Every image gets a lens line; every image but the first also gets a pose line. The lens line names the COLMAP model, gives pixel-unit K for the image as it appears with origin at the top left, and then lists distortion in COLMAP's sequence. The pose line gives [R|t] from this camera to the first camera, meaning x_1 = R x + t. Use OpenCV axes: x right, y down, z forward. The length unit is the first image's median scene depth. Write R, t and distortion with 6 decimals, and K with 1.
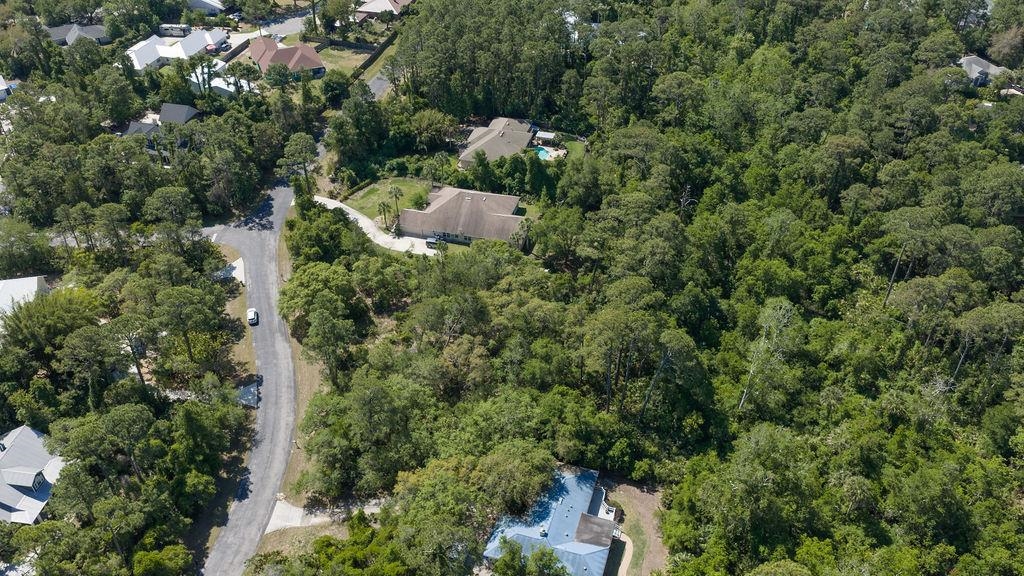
lens RADIAL K [[853.4, 0, 514.1], [0, 853.4, 289.8], [0, 0, 1]] dist [0.010034, -0.007065]
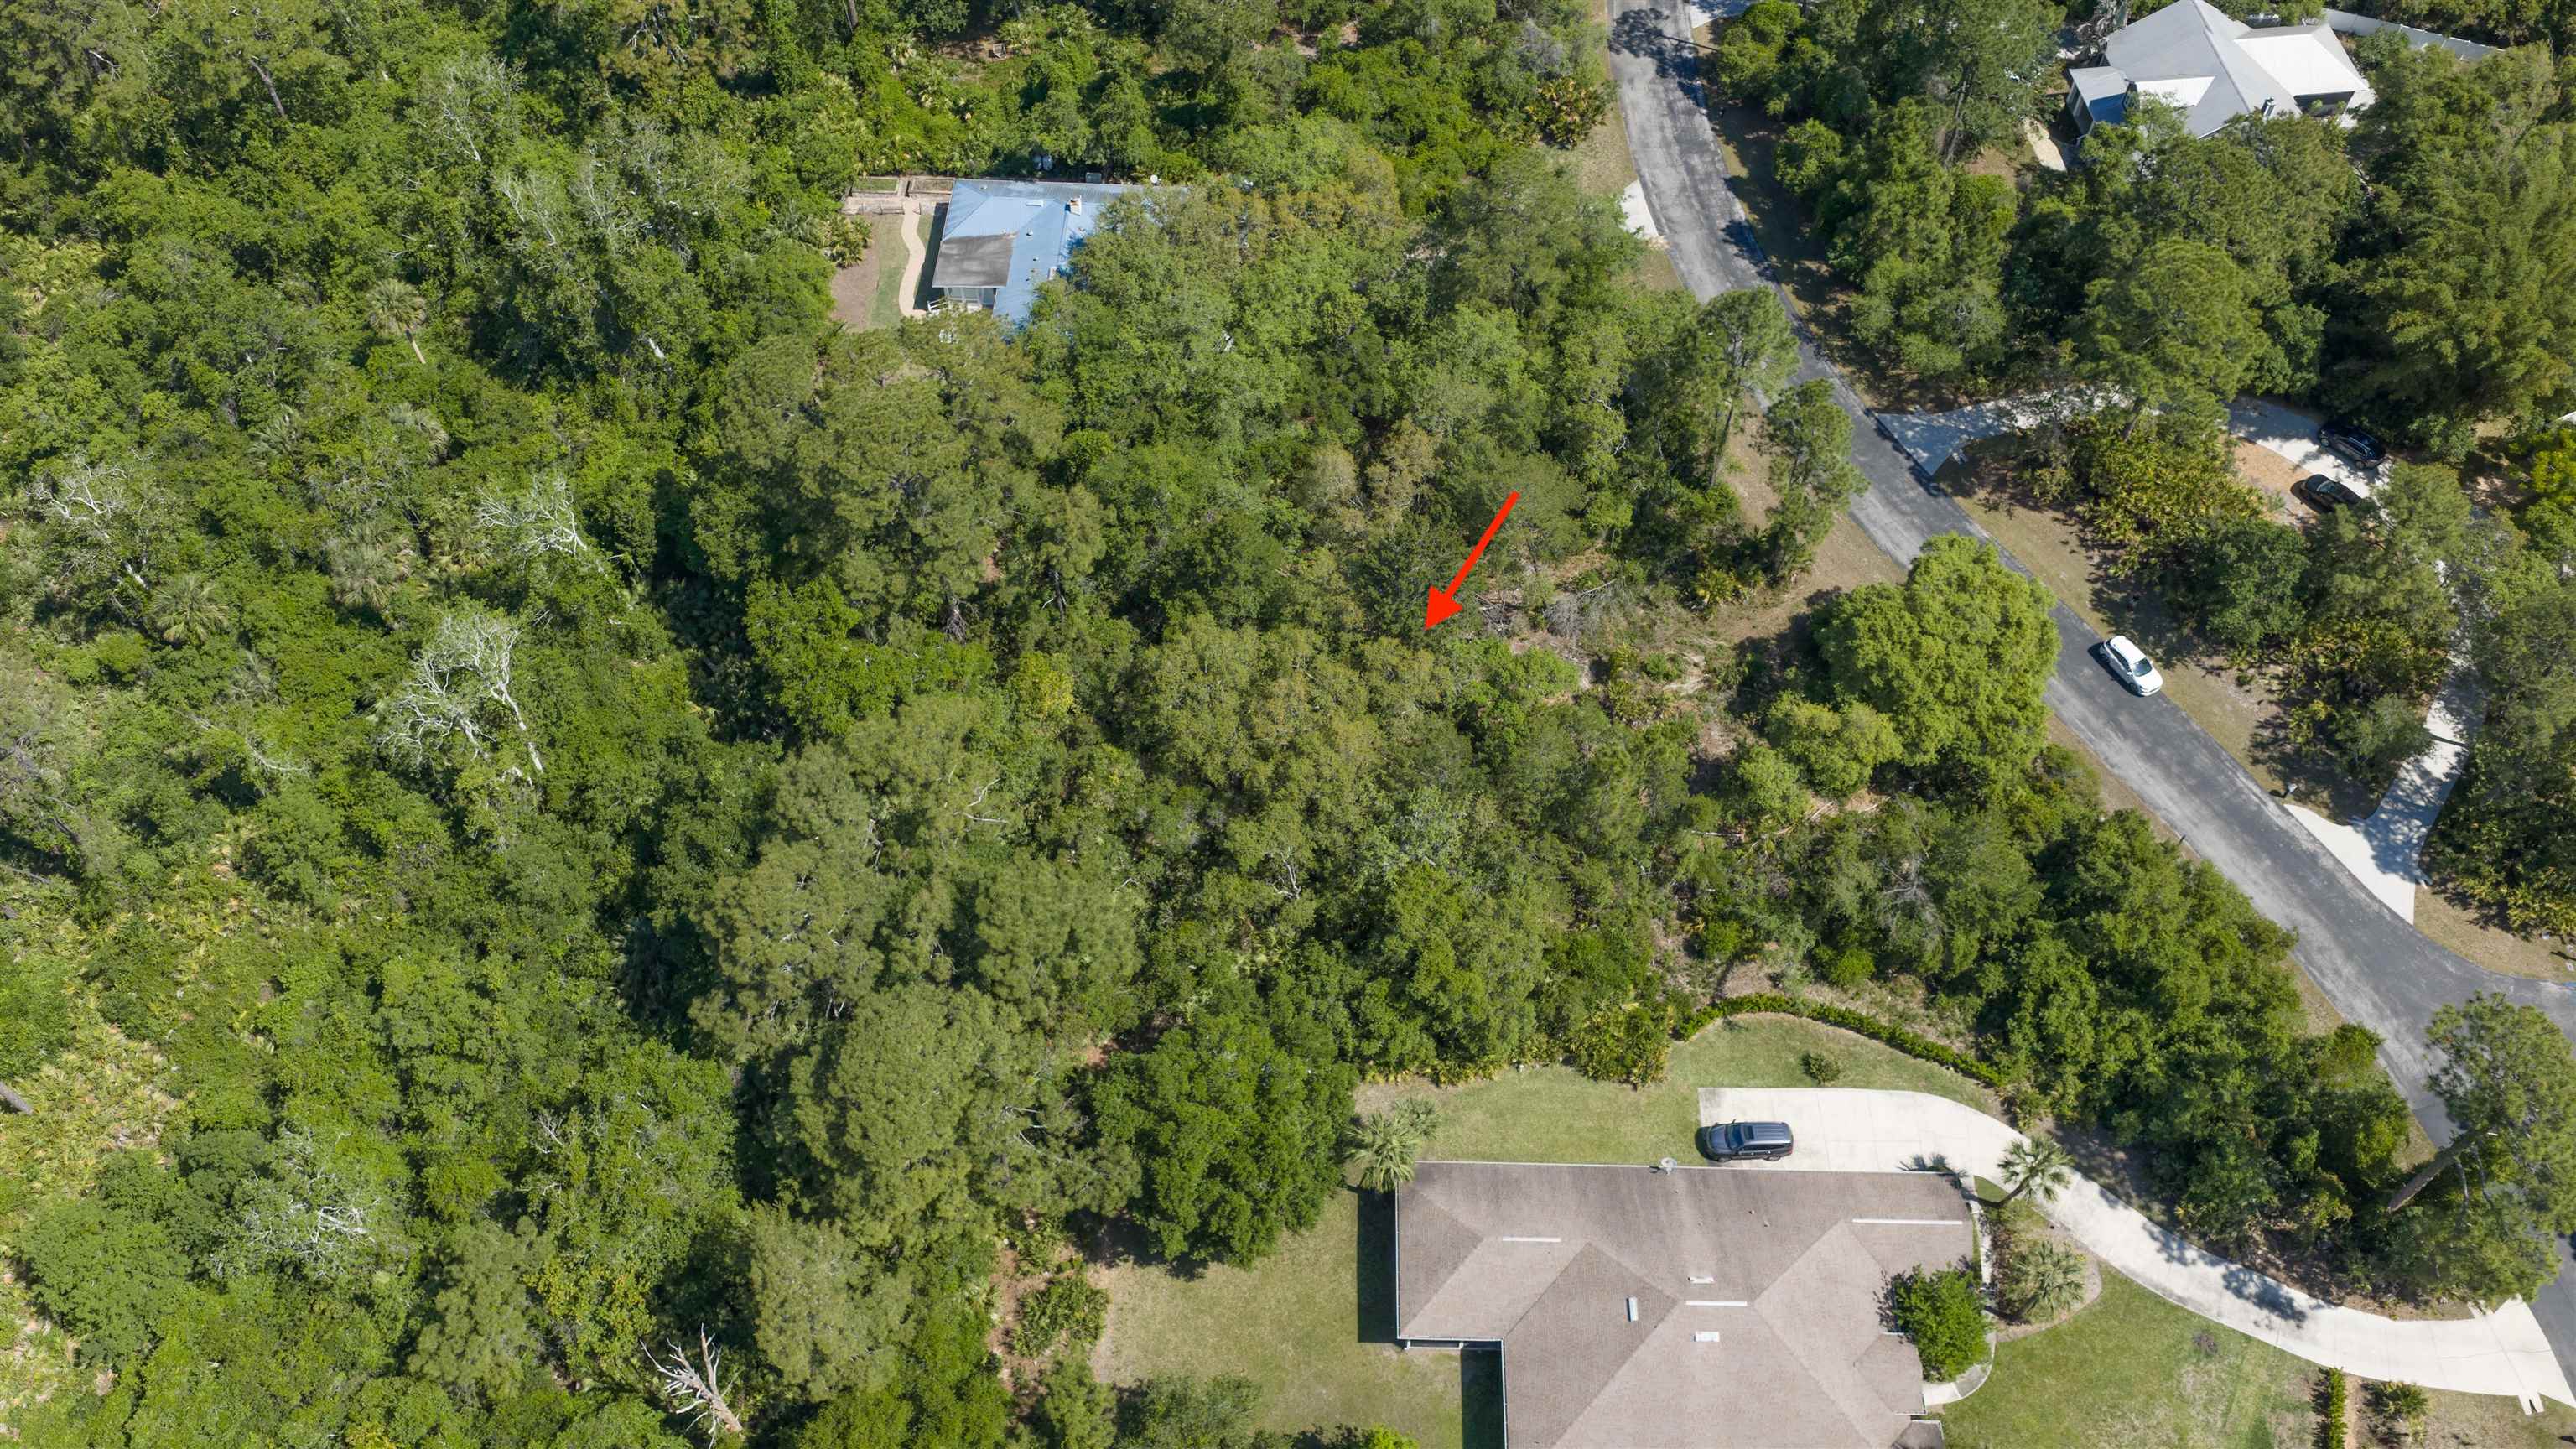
lens RADIAL K [[2146.9, 0, 1276.8], [0, 2146.9, 721.1], [0, 0, 1]] dist [0.010034, -0.007065]
pose [[-0.968819, 0.212338, -0.127683, 0.092334], [-0.139570, -0.041903, 0.989325, -0.632819], [0.204722, 0.976297, 0.070232, 0.800876]]
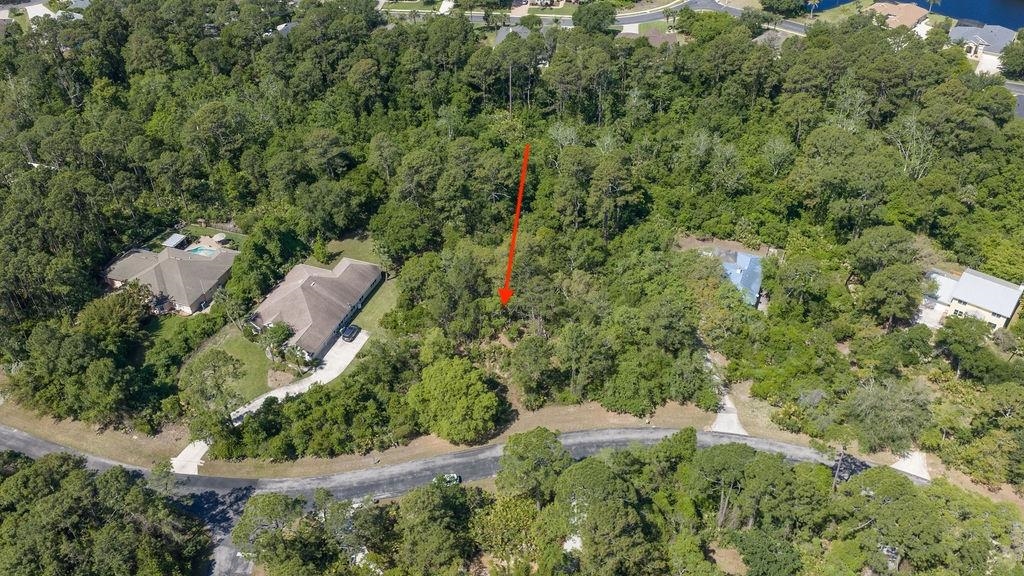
lens RADIAL K [[853.4, 0, 510.2], [0, 853.4, 285.4], [0, 0, 1]] dist [0.010034, -0.007065]
pose [[0.082924, -0.609680, 0.788298, -0.744456], [0.622880, 0.649180, 0.436561, -0.369007], [-0.777910, 0.454813, 0.433590, 0.451835]]
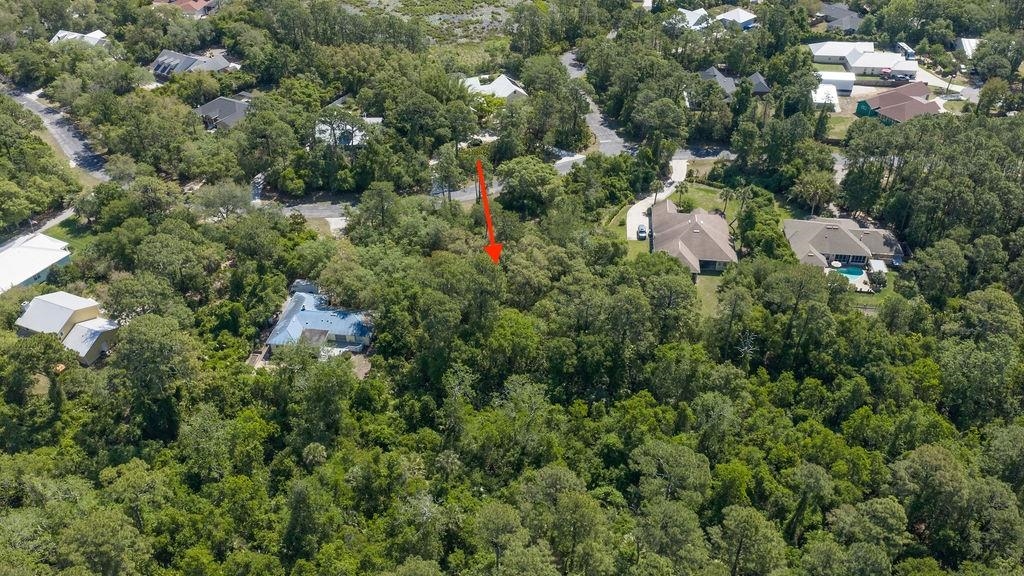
lens RADIAL K [[853.4, 0, 514.8], [0, 853.4, 286.4], [0, 0, 1]] dist [0.010034, -0.007065]
pose [[0.170185, 0.582326, -0.794943, 0.772425], [-0.609570, 0.696053, 0.379386, -0.314022], [0.774249, 0.420007, 0.473426, 0.386073]]
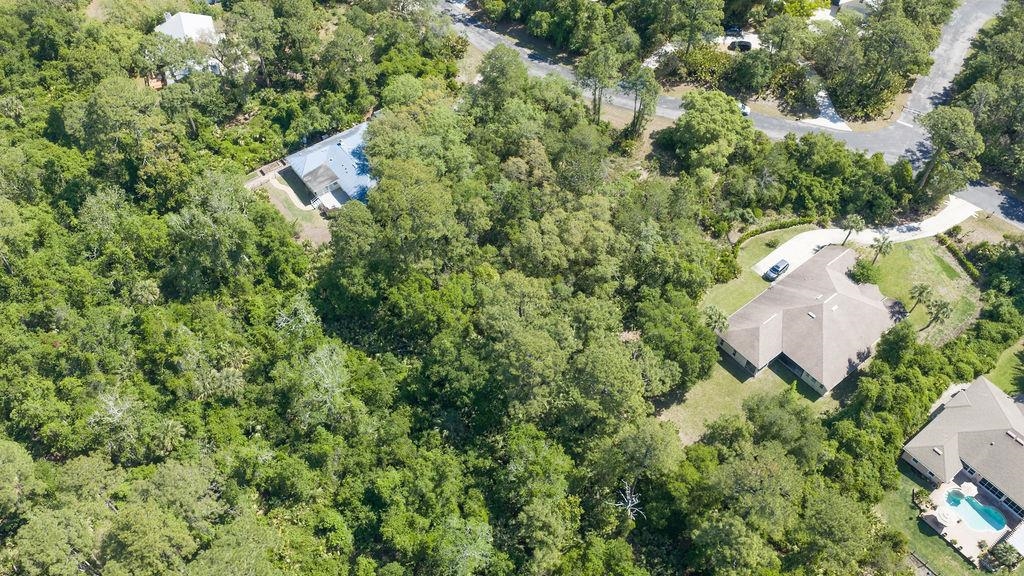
lens RADIAL K [[853.4, 0, 512.8], [0, 853.4, 288.4], [0, 0, 1]] dist [0.010034, -0.007065]
pose [[-0.583151, 0.635709, -0.505775, 0.434256], [-0.496319, 0.214084, 0.841330, -0.565242], [0.643119, 0.741648, 0.190671, 0.707200]]
